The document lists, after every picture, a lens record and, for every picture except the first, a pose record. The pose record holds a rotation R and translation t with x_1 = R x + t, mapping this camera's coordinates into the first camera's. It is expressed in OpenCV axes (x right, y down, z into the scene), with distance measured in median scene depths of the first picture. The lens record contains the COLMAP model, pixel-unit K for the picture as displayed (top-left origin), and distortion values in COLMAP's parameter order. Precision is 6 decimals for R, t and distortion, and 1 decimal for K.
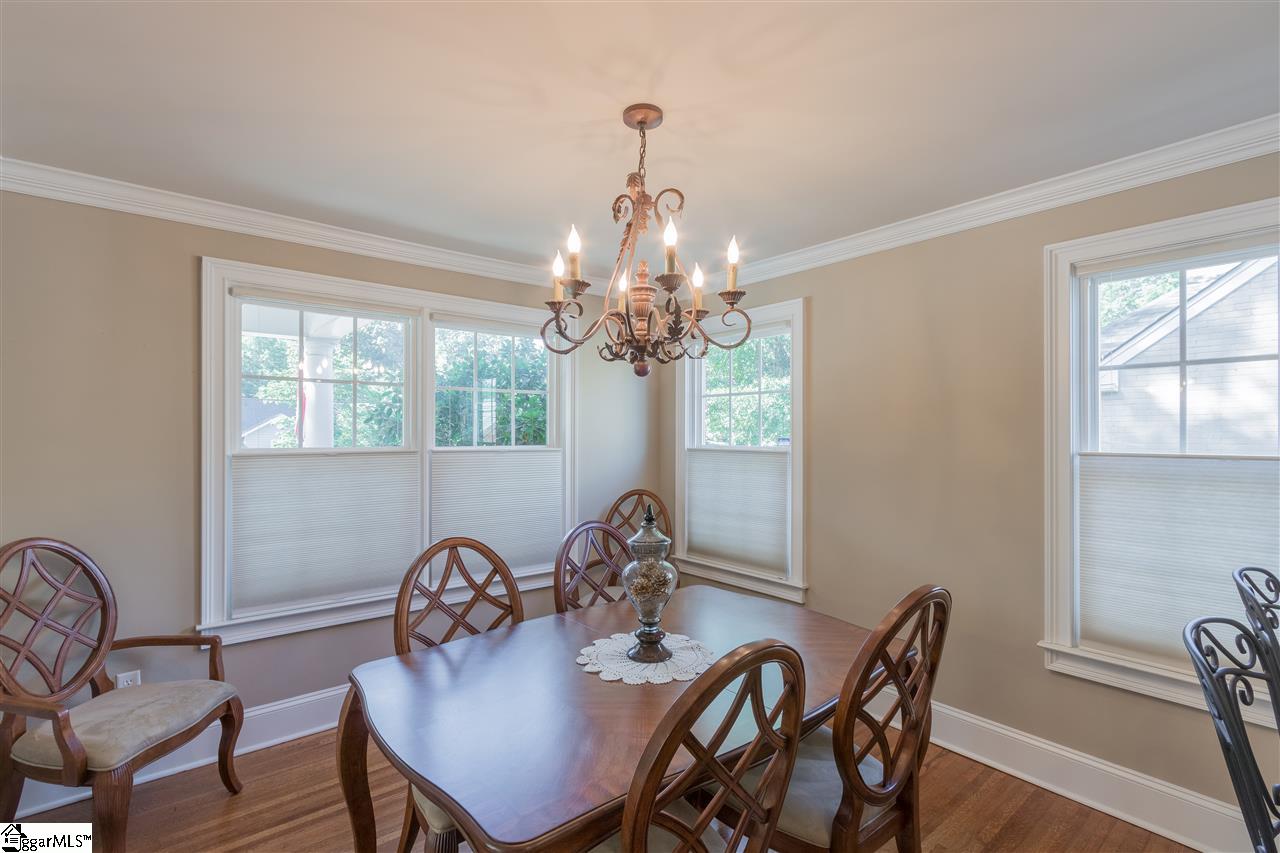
lens RADIAL K [[583.8, 0, 636.8], [0, 583.8, 430.4], [0, 0, 1]] dist [0.000839, 0.000347]
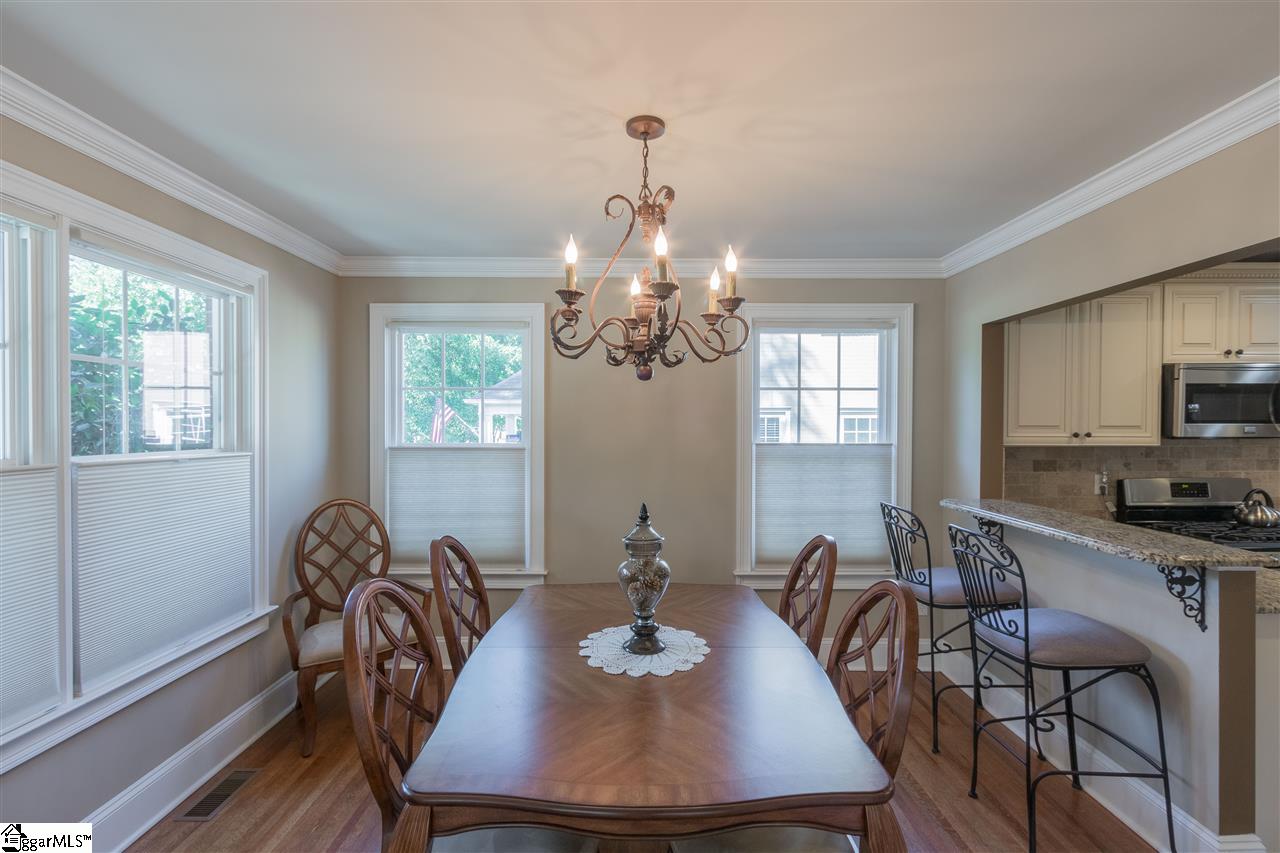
lens RADIAL K [[583.8, 0, 636.8], [0, 583.8, 430.4], [0, 0, 1]] dist [0.000839, 0.000347]
pose [[0.631119, -0.006765, 0.775656, -0.666882], [-0.006852, 0.999874, 0.014296, -0.017079], [-0.775656, -0.014337, 0.630993, 0.292480]]
